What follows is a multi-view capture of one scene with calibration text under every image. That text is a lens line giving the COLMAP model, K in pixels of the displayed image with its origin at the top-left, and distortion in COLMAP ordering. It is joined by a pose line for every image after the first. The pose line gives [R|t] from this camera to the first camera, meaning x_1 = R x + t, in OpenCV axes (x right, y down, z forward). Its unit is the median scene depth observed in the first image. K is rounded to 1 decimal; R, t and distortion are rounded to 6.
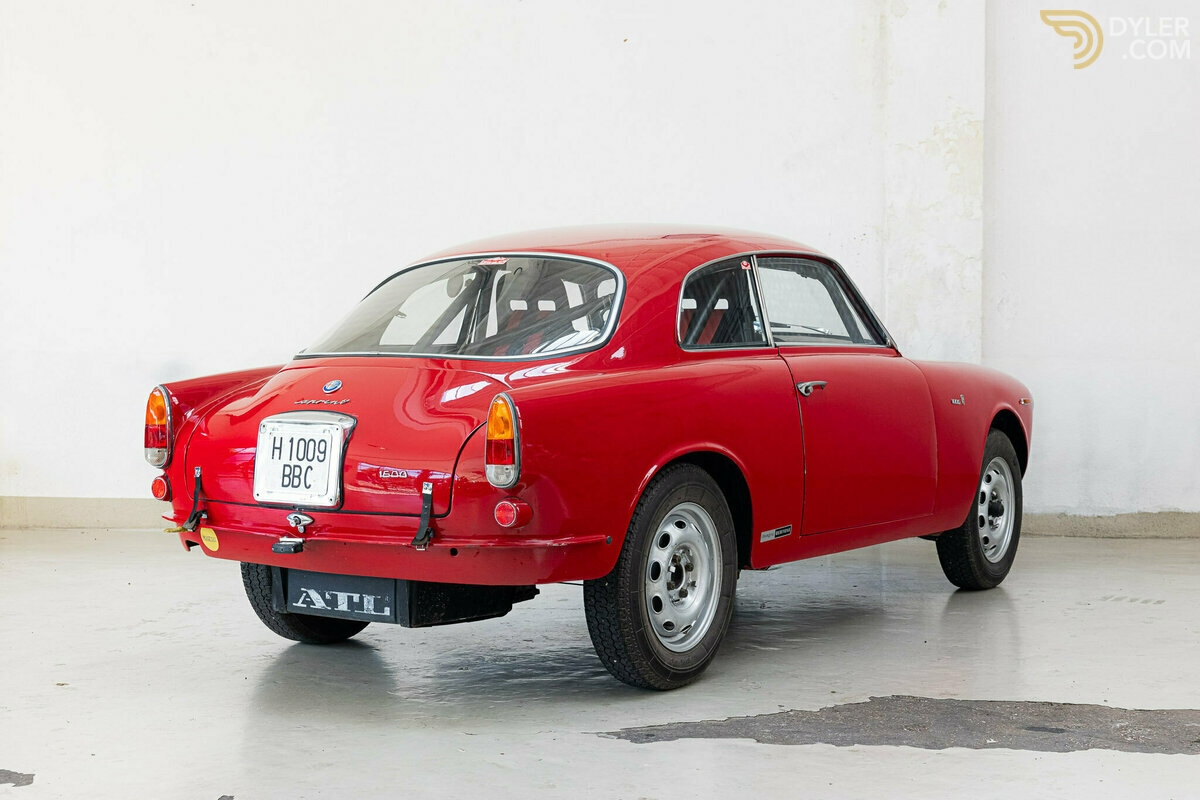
lens RADIAL K [[1756.3, 0, 600.0], [0, 1756.3, 400.0], [0, 0, 1]] dist [0.016475, -0.016183]
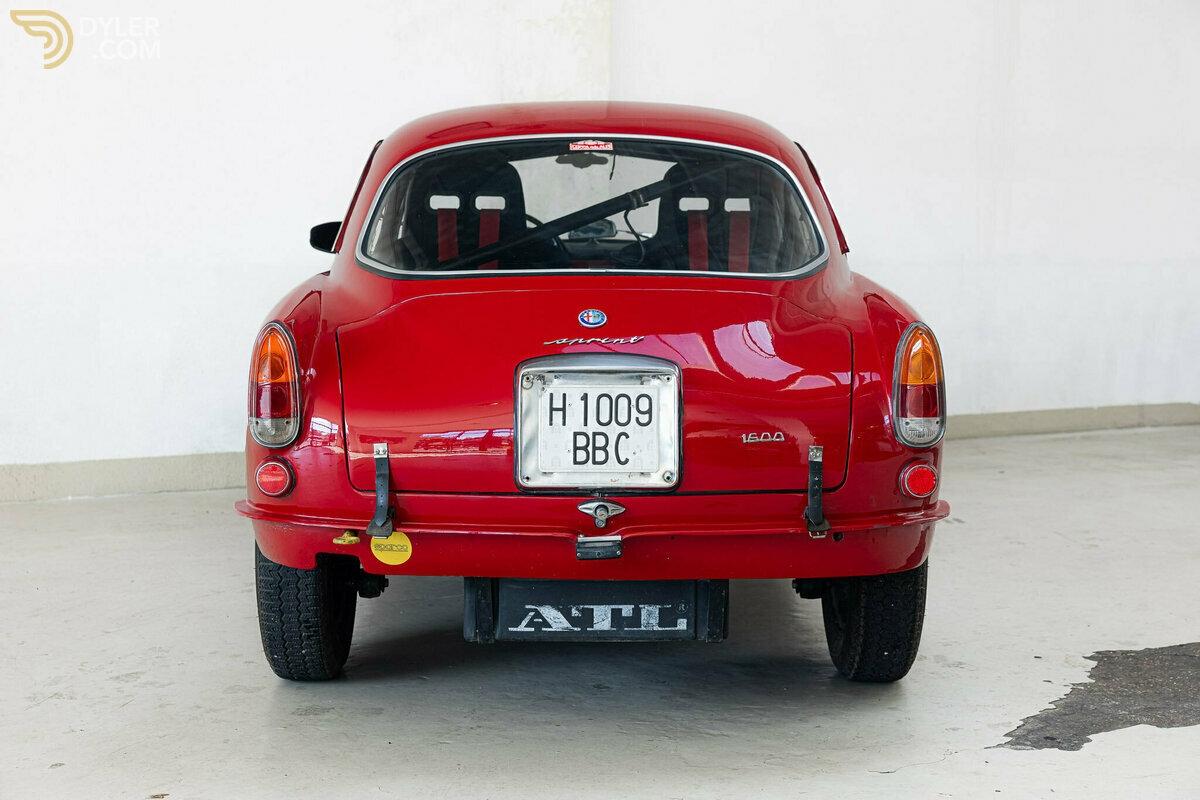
lens RADIAL K [[1860.9, 0, 600.0], [0, 1860.9, 400.0], [0, 0, 1]] dist [0.027909, -0.056418]
pose [[0.828616, -0.047044, 0.557837, -0.582743], [0.018510, 0.998220, 0.056687, -0.017771], [-0.559511, -0.036646, 0.828012, 0.383640]]
